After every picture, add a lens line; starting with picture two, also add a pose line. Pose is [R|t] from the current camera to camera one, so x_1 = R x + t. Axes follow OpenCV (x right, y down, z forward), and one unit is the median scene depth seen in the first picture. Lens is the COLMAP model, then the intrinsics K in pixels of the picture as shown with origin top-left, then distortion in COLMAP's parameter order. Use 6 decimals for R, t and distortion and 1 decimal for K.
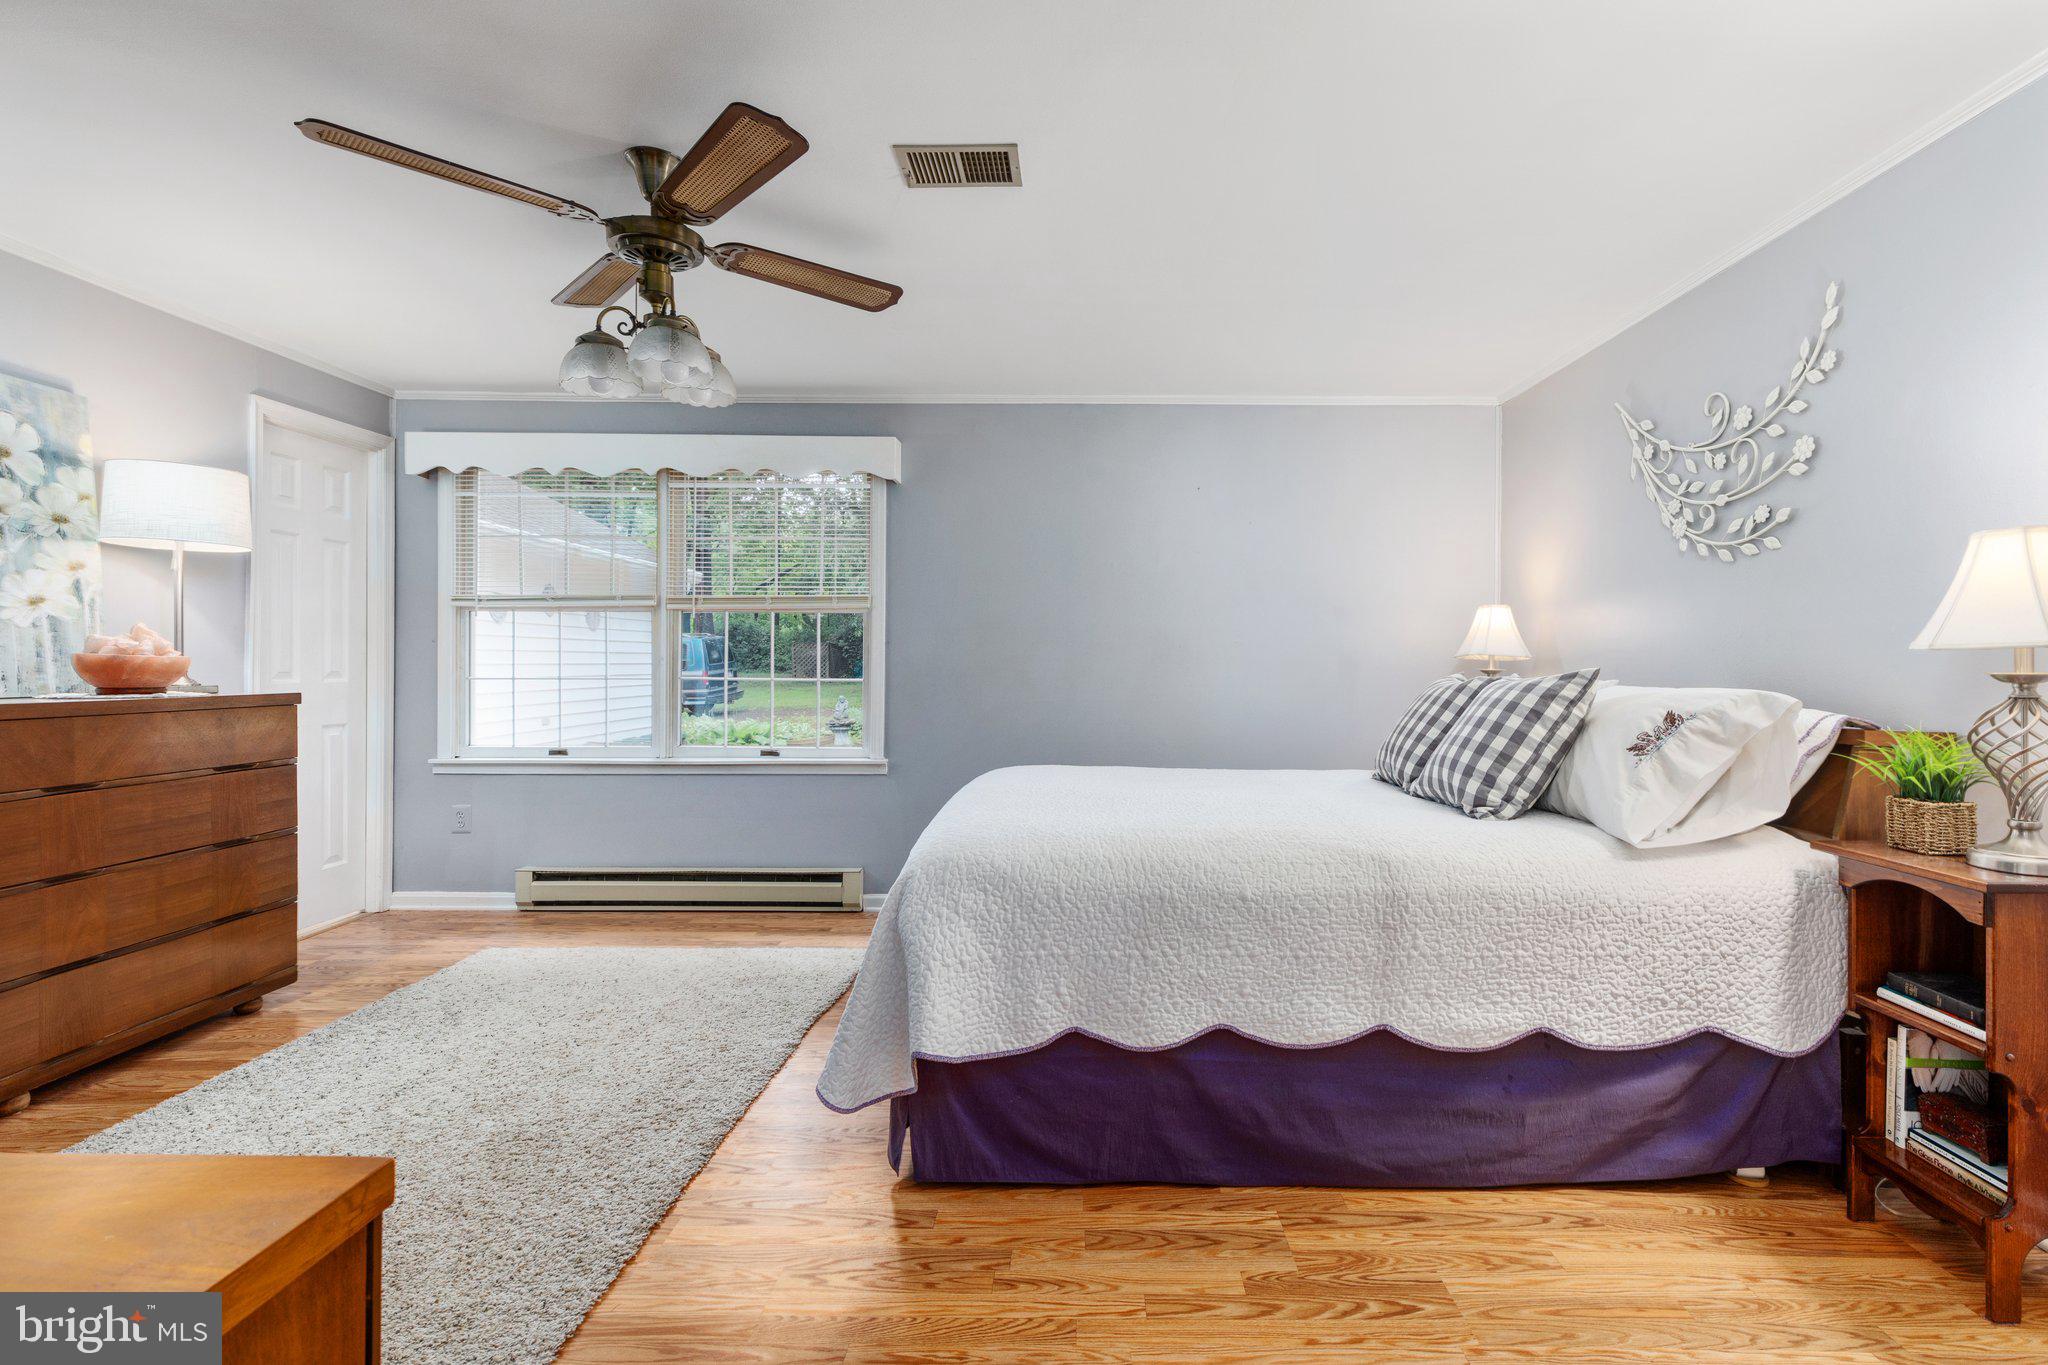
lens RADIAL K [[928.4, 0, 1035.1], [0, 928.4, 673.8], [0, 0, 1]] dist [0.006943, -0.001829]
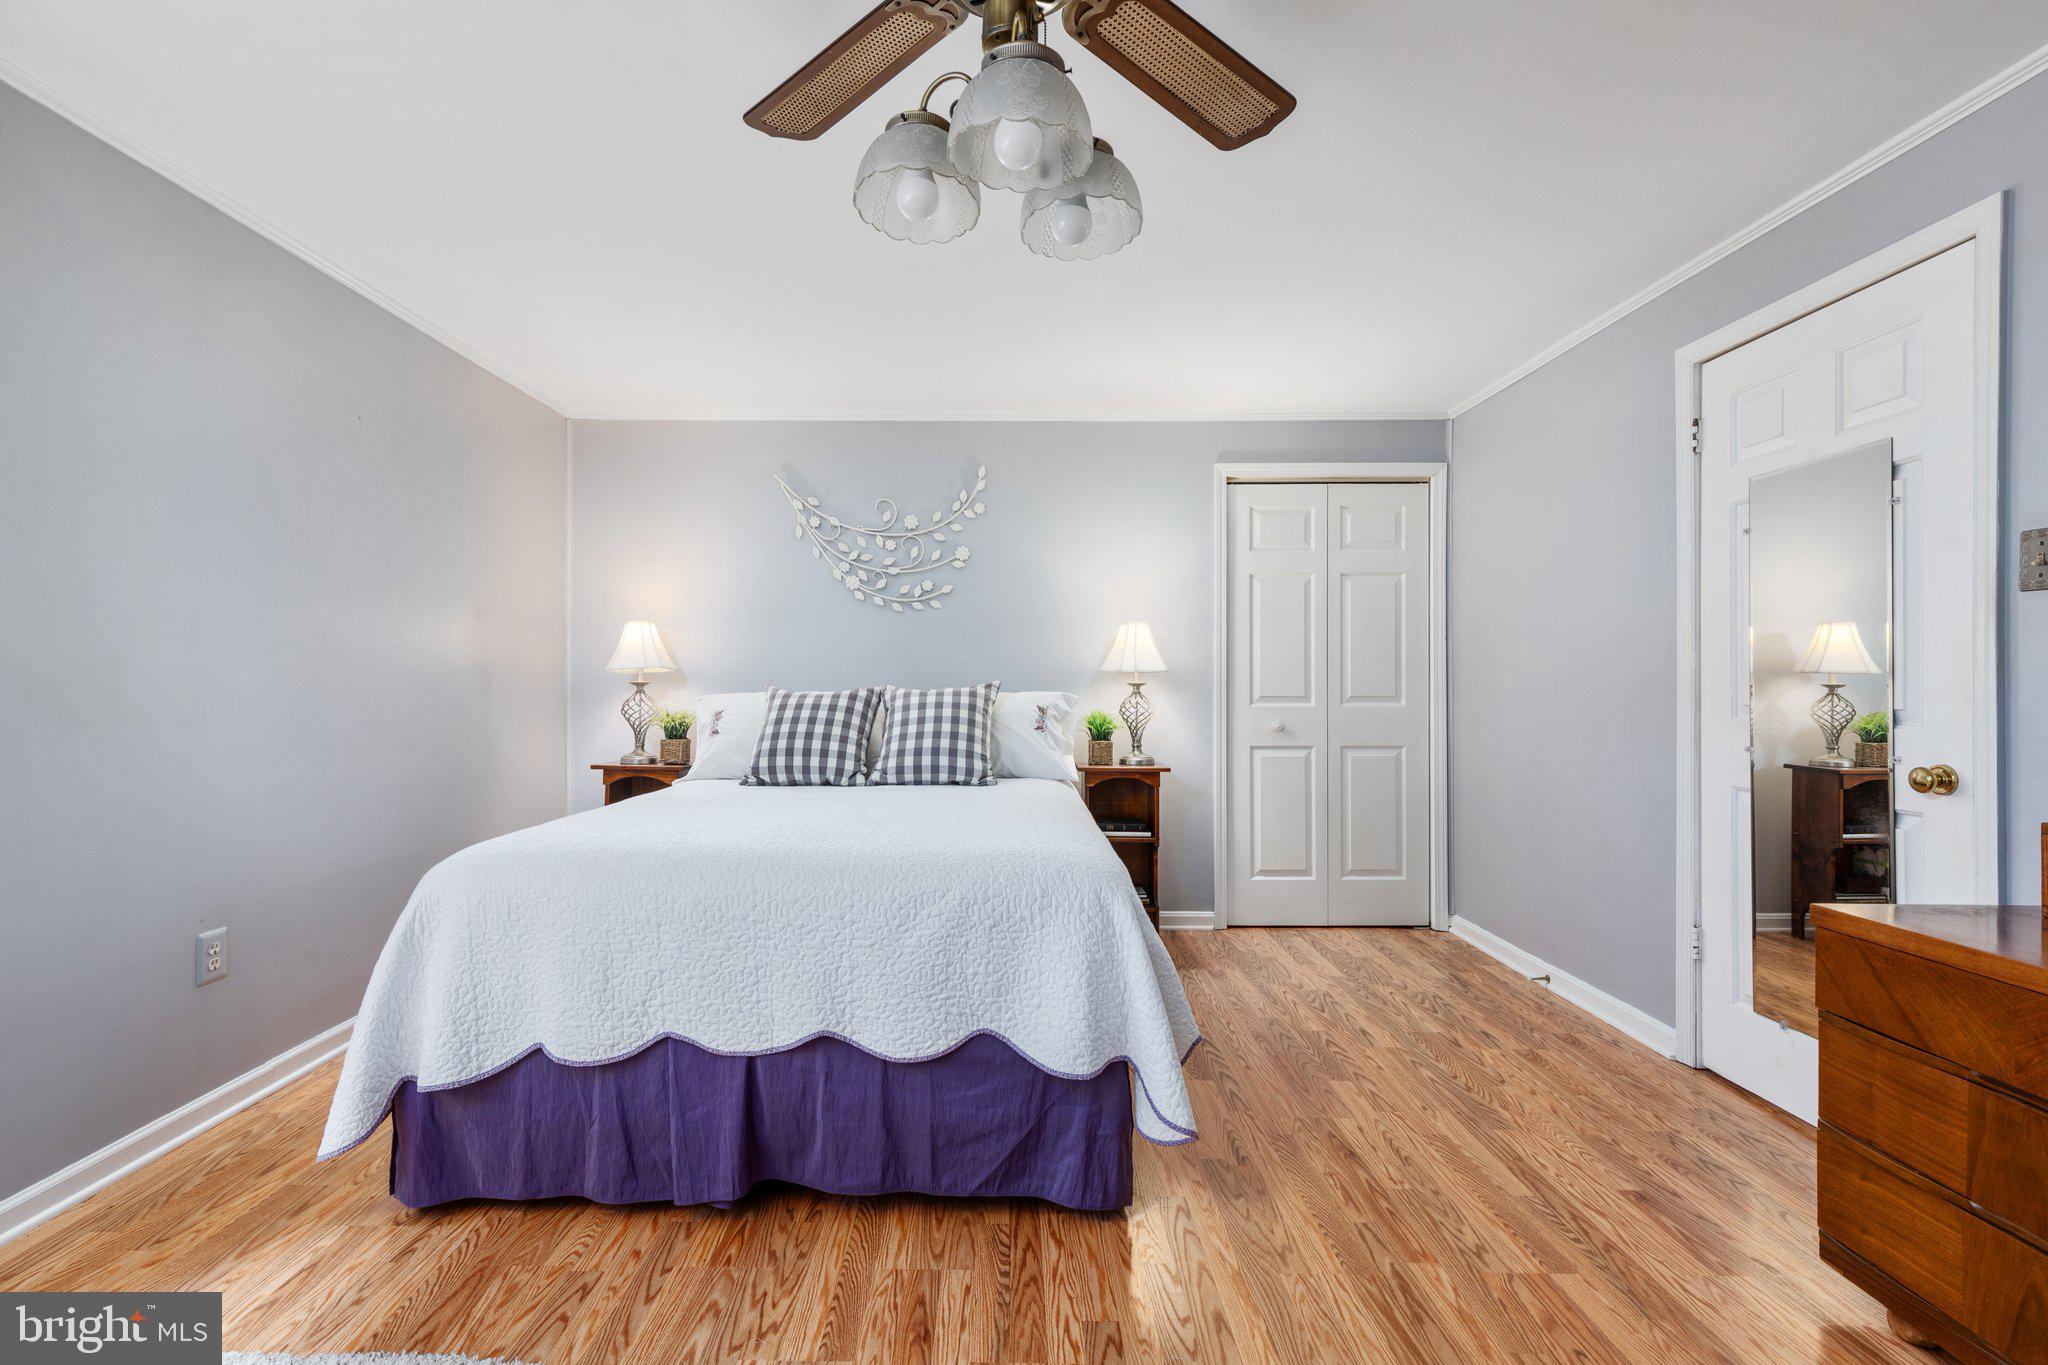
lens RADIAL K [[928.4, 0, 1027.3], [0, 928.4, 679.7], [0, 0, 1]] dist [0.006943, -0.001829]
pose [[-0.015115, 0.003174, 0.999881, -0.803106], [0.005779, 0.999979, -0.003087, -0.000419], [-0.999869, 0.005732, -0.015133, 0.805654]]
